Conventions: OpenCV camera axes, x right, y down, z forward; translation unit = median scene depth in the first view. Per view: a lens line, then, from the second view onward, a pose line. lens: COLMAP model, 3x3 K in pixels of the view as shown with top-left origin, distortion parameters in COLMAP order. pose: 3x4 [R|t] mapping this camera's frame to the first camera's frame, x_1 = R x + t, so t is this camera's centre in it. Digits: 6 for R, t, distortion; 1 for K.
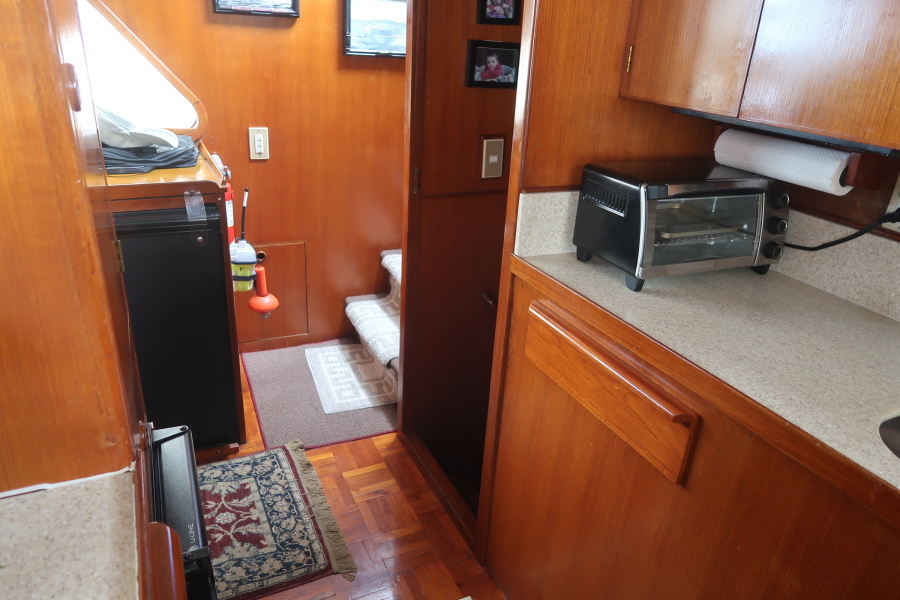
lens RADIAL K [[621.9, 0, 449.9], [0, 621.9, 300.2], [0, 0, 1]] dist [-0.022636, 0.005943]
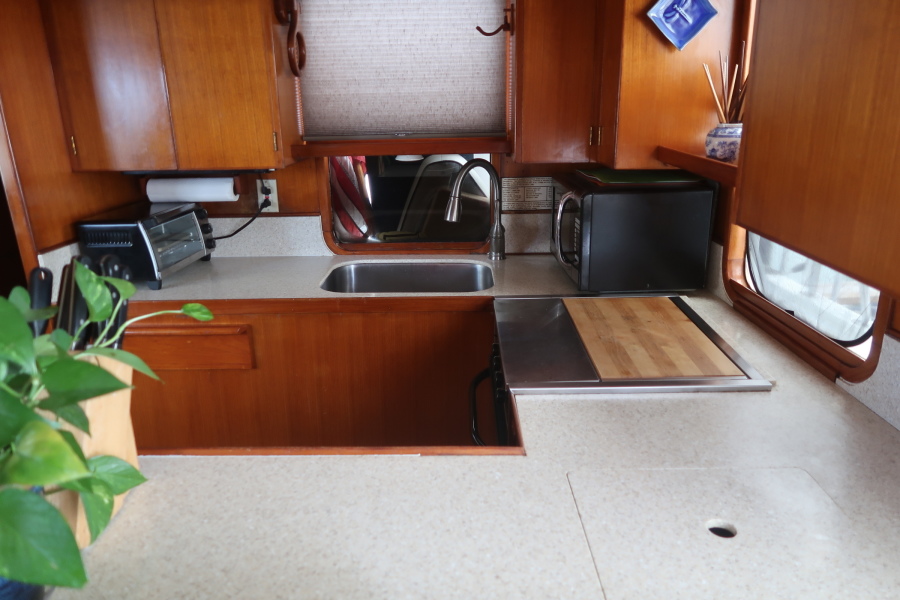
lens RADIAL K [[621.9, 0, 450.3], [0, 621.9, 299.7], [0, 0, 1]] dist [-0.022636, 0.005943]
pose [[0.454805, -0.335350, 0.825041, -0.598959], [0.396414, 0.905793, 0.149649, 0.060358], [-0.797501, 0.258997, 0.544896, -0.361247]]
